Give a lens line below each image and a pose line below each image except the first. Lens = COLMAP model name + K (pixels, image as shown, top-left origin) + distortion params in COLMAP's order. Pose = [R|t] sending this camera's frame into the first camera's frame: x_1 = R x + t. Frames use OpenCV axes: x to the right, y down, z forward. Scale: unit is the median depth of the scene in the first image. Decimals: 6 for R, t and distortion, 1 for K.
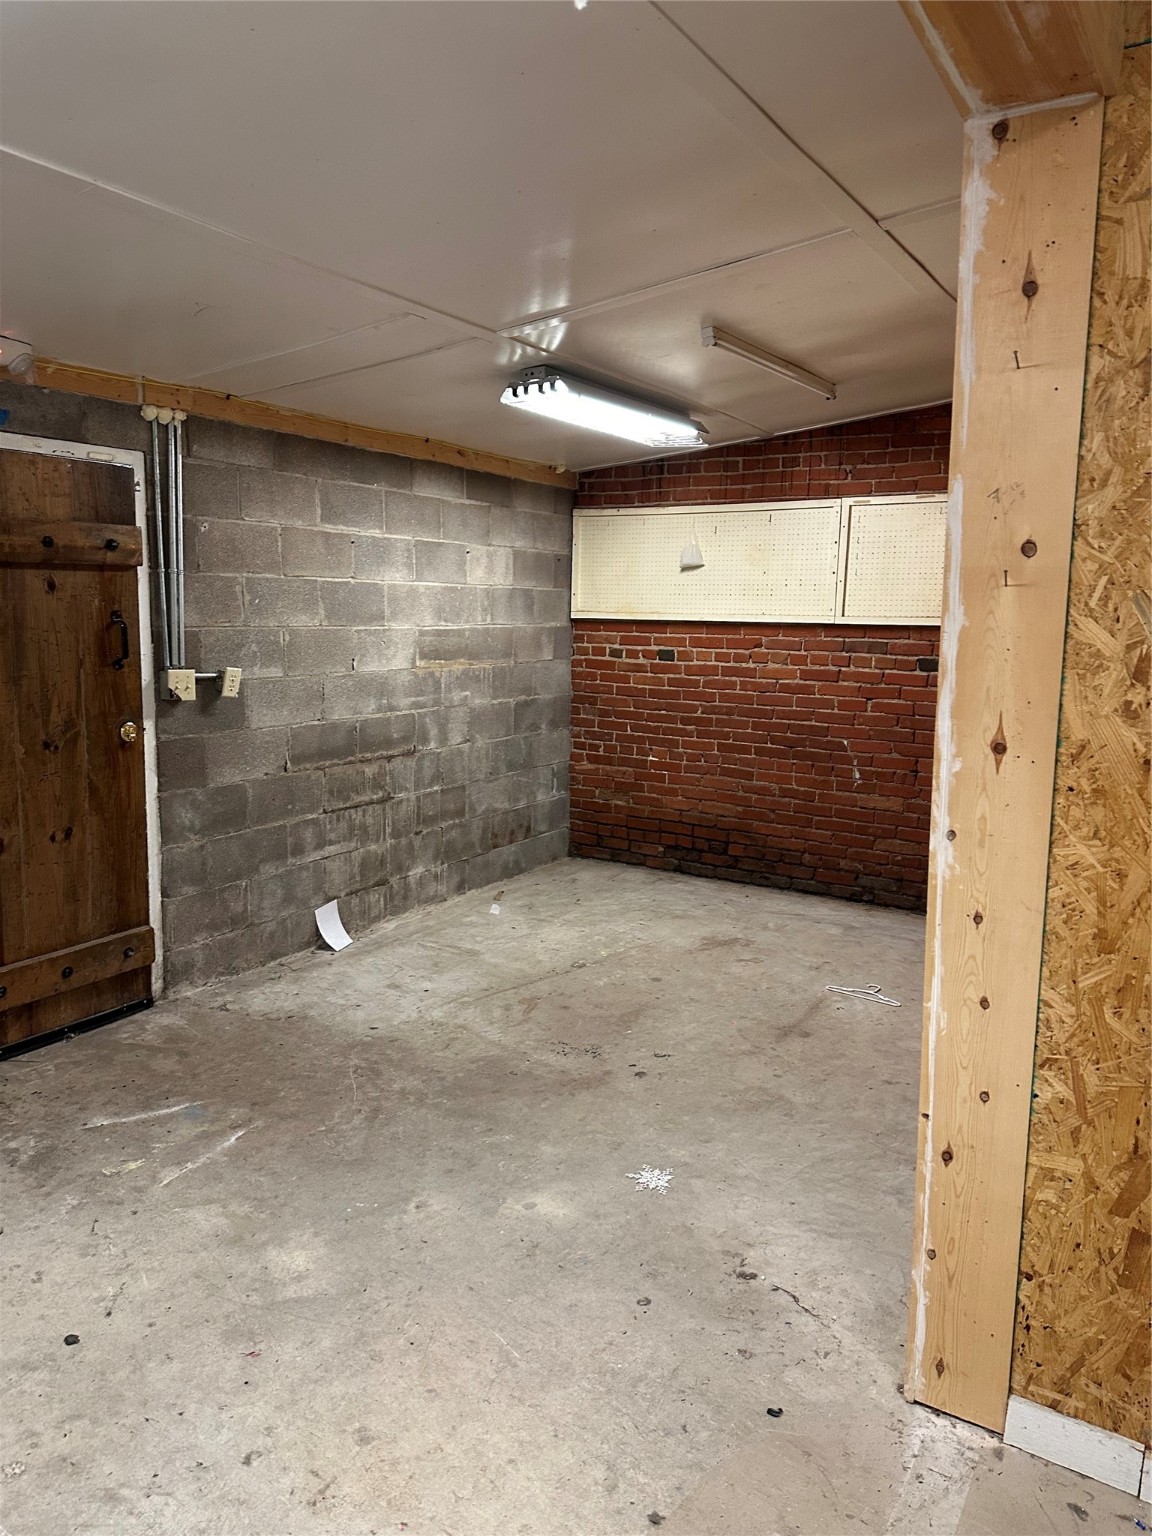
lens RADIAL K [[1088.2, 0, 583.1], [0, 1088.2, 772.3], [0, 0, 1]] dist [0.096790, -0.146020]
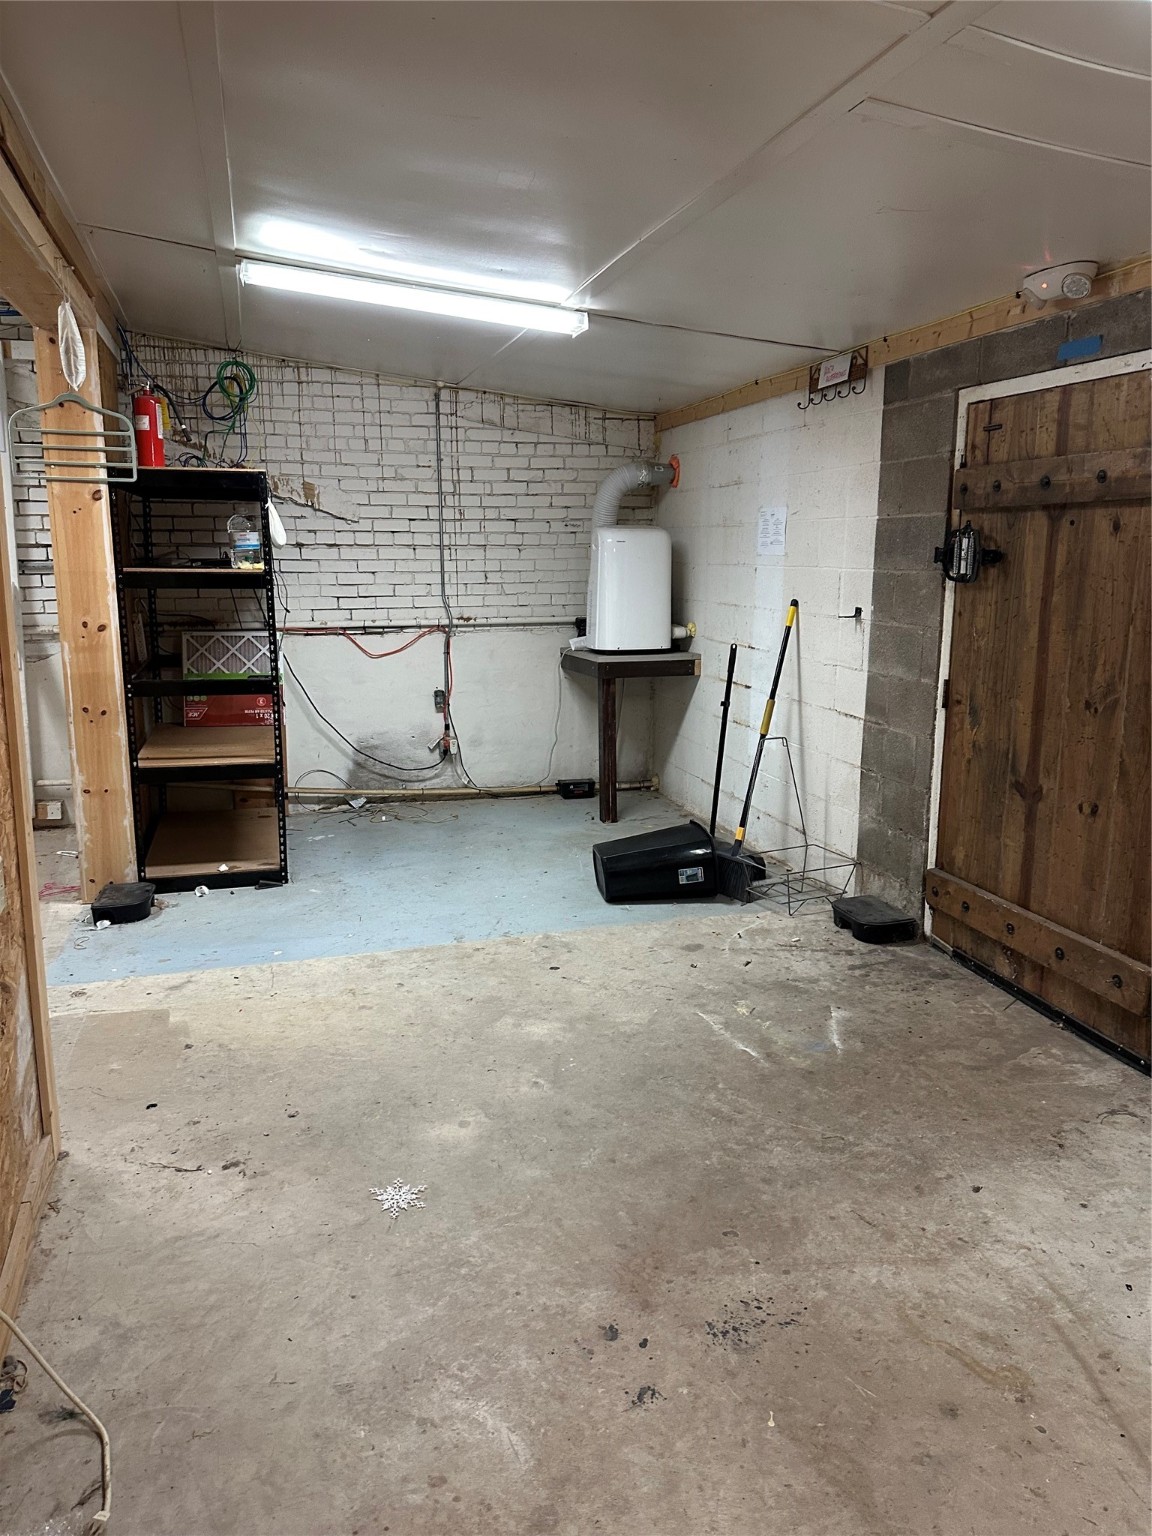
lens RADIAL K [[1088.2, 0, 583.1], [0, 1088.2, 772.3], [0, 0, 1]] dist [0.096790, -0.146020]
pose [[-0.672654, 0.138743, -0.726833, 0.458731], [-0.123382, 0.947483, 0.295047, -0.189077], [0.729598, 0.288142, -0.620210, 1.281667]]
